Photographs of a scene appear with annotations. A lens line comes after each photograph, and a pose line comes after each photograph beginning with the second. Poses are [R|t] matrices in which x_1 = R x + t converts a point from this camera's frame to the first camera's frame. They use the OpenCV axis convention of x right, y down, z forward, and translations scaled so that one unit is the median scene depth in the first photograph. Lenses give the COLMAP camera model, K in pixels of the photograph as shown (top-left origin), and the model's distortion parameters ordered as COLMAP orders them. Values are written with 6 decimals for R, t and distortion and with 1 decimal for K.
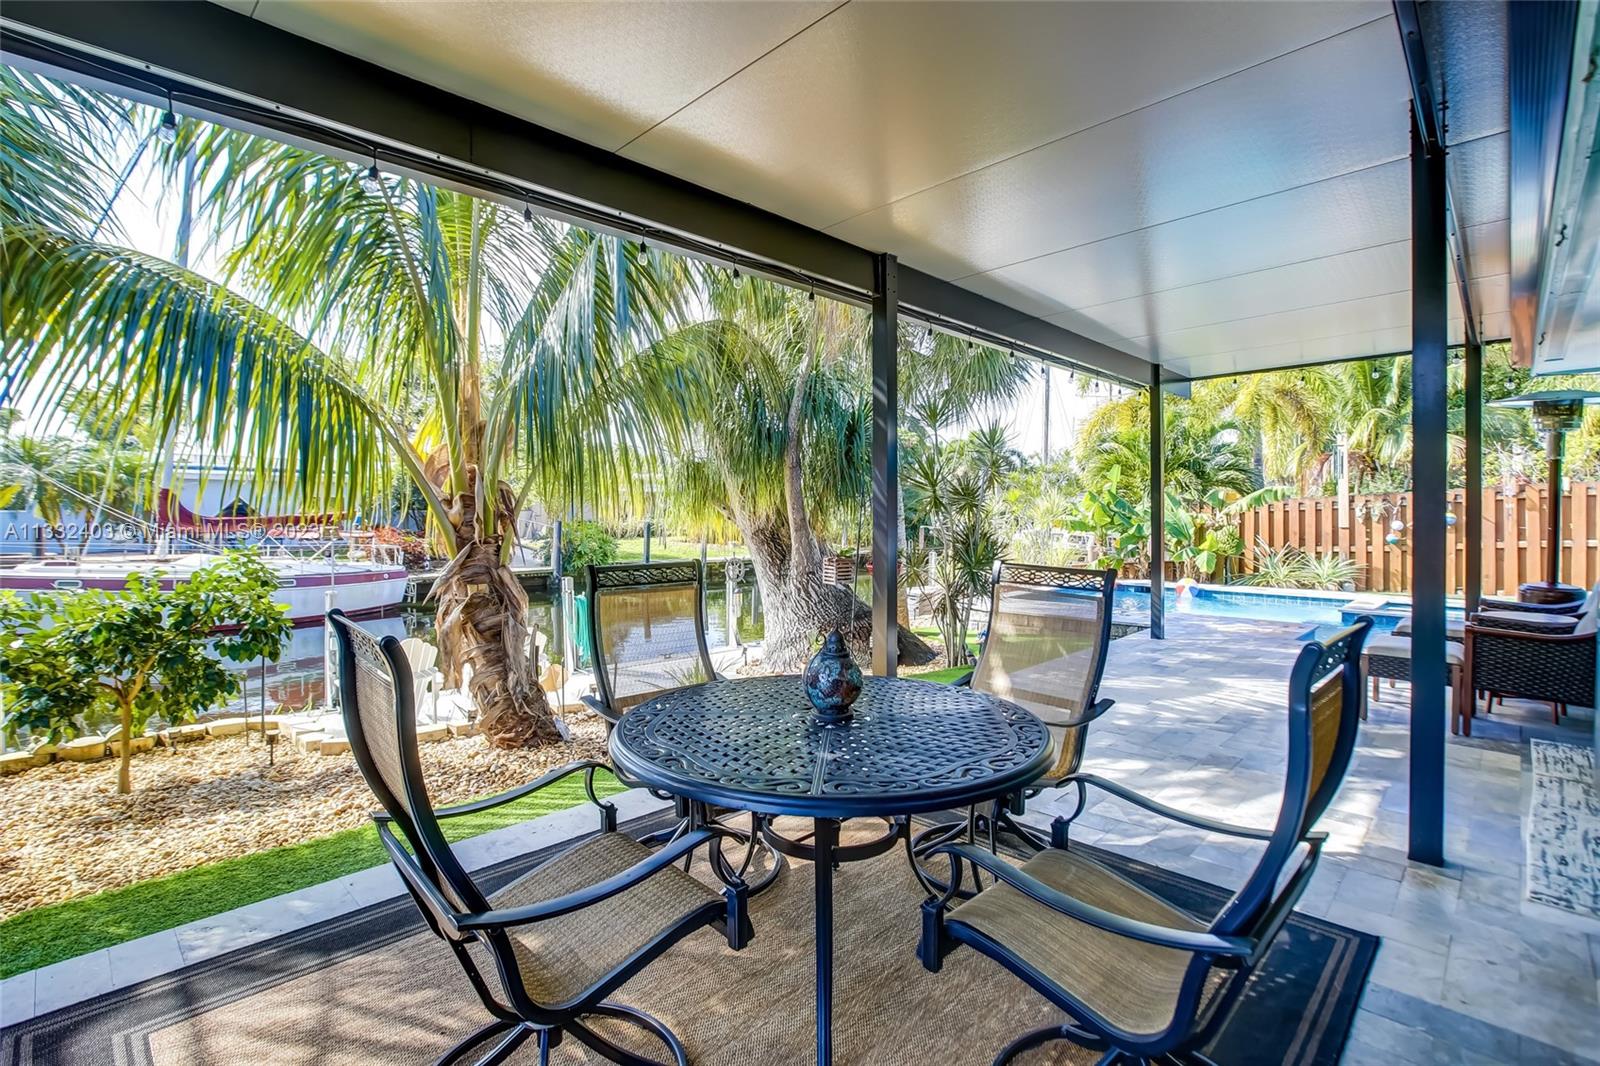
lens RADIAL K [[752.2, 0, 760.0], [0, 752.2, 517.1], [0, 0, 1]] dist [-0.026916, 0.002218]
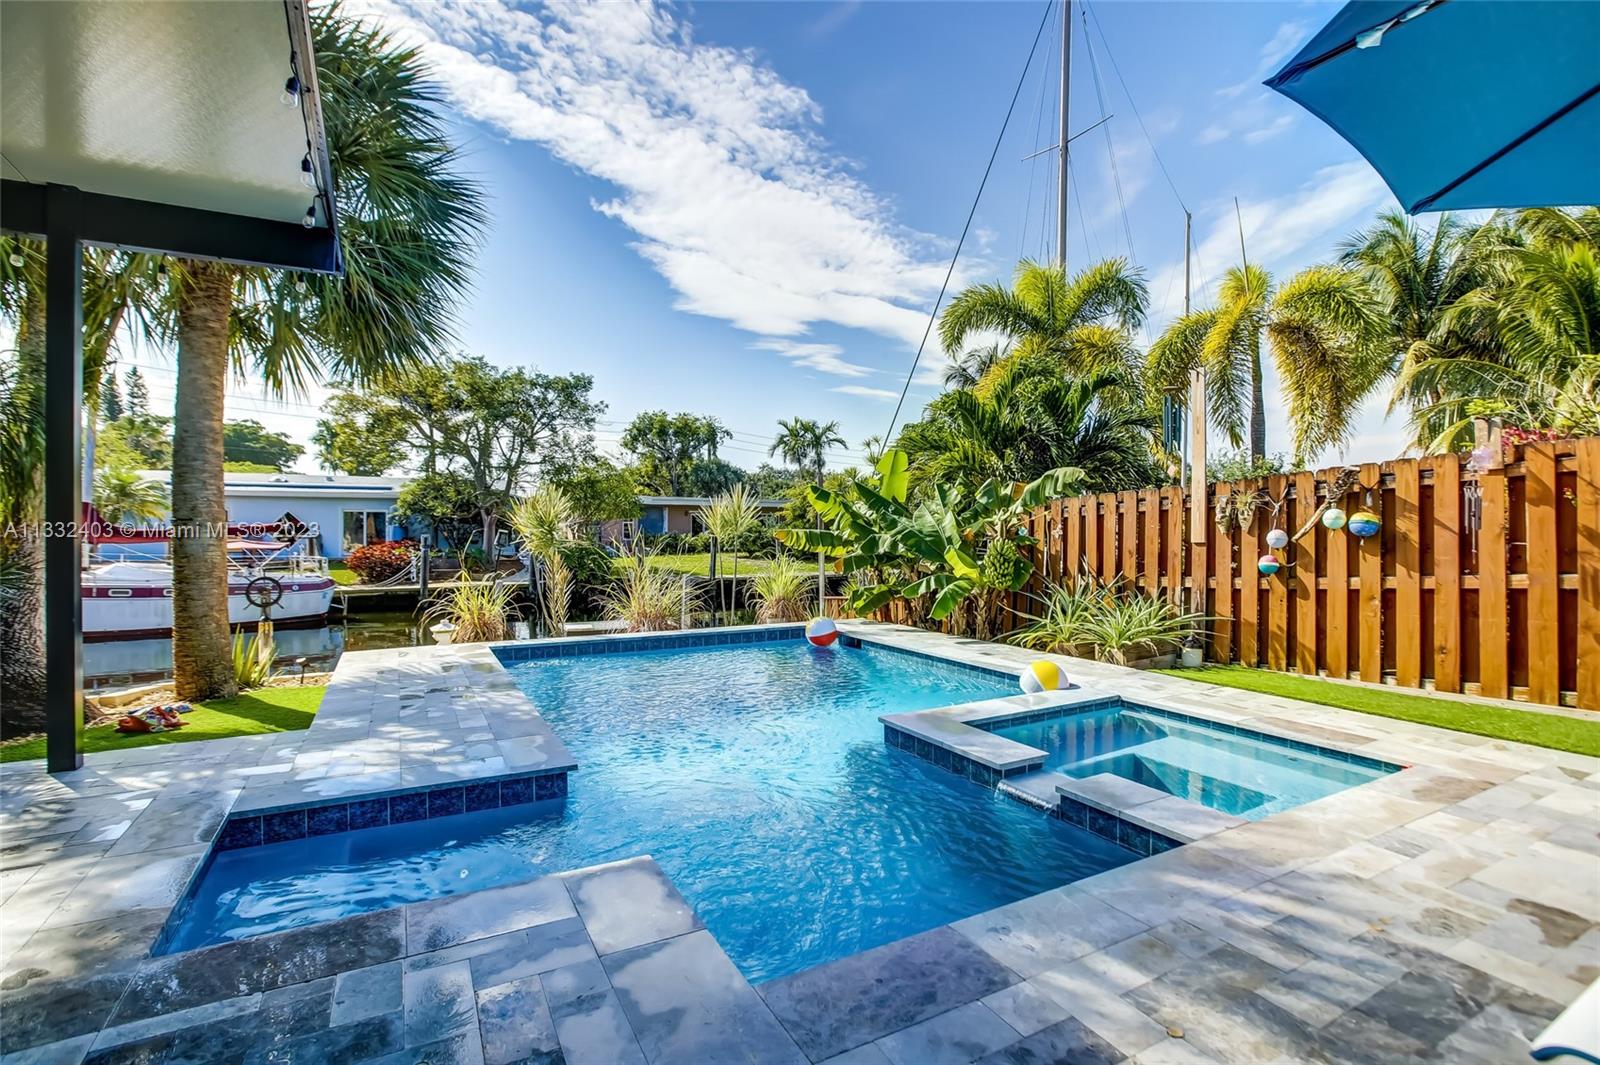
lens RADIAL K [[752.2, 0, 762.4], [0, 752.2, 535.9], [0, 0, 1]] dist [-0.026916, 0.002218]
pose [[0.965207, 0.005650, -0.261425, 0.635102], [-0.004975, 0.999982, 0.003246, 0.009027], [0.261439, -0.001833, 0.965218, 0.404819]]
